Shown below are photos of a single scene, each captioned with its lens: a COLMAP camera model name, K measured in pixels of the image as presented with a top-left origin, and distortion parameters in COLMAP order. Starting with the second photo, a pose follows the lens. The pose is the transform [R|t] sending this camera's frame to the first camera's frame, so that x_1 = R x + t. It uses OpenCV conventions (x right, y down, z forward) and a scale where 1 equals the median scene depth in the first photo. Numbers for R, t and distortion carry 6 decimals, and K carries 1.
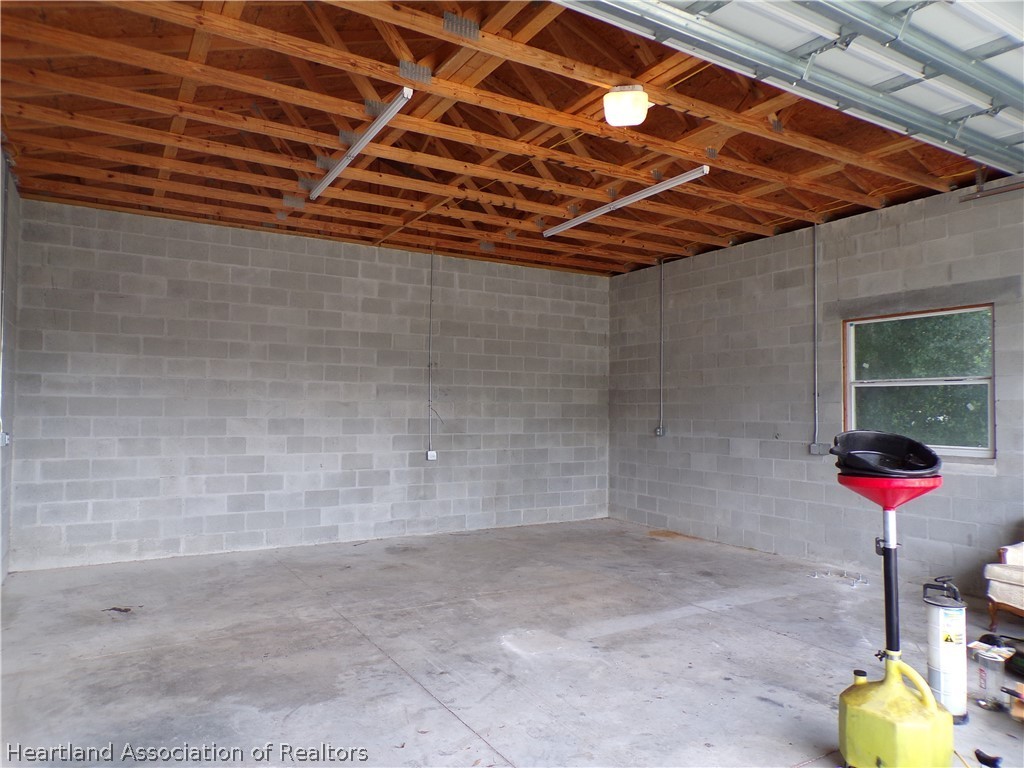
lens RADIAL K [[696.4, 0, 521.3], [0, 696.4, 388.4], [0, 0, 1]] dist [-0.027684, 0.035776]
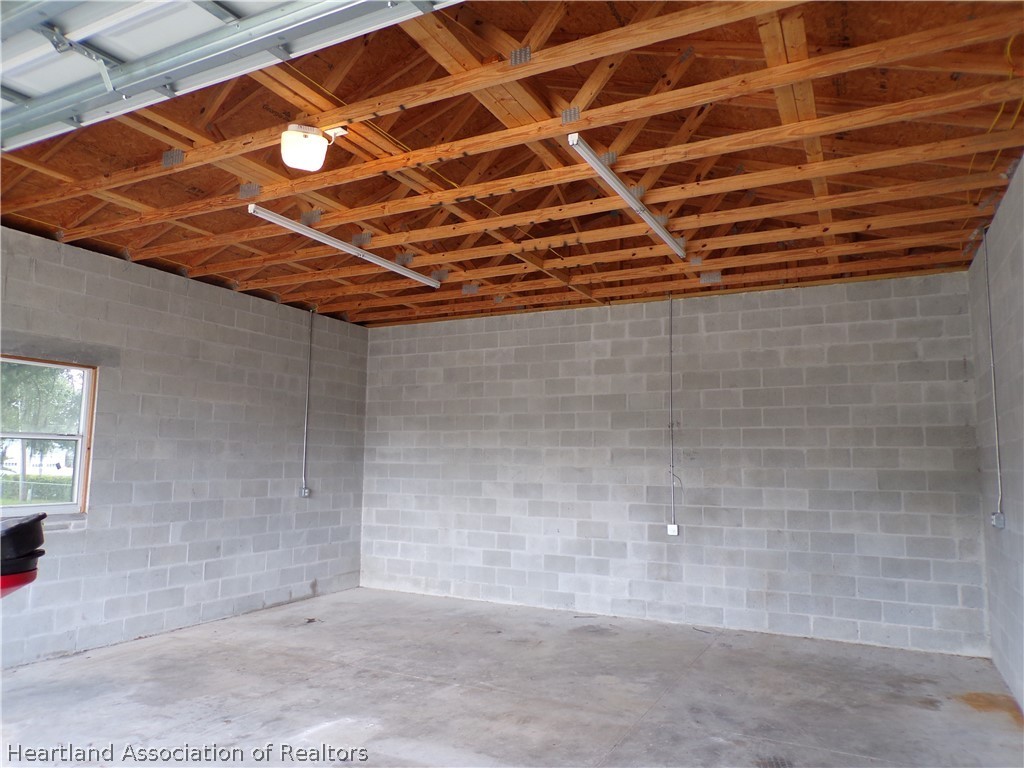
lens RADIAL K [[696.4, 0, 521.3], [0, 696.4, 388.4], [0, 0, 1]] dist [-0.027684, 0.035776]
pose [[0.528045, -0.094080, -0.843989, 0.562702], [0.016975, 0.994815, -0.100272, 0.005643], [0.849047, 0.038621, 0.526904, 0.414228]]
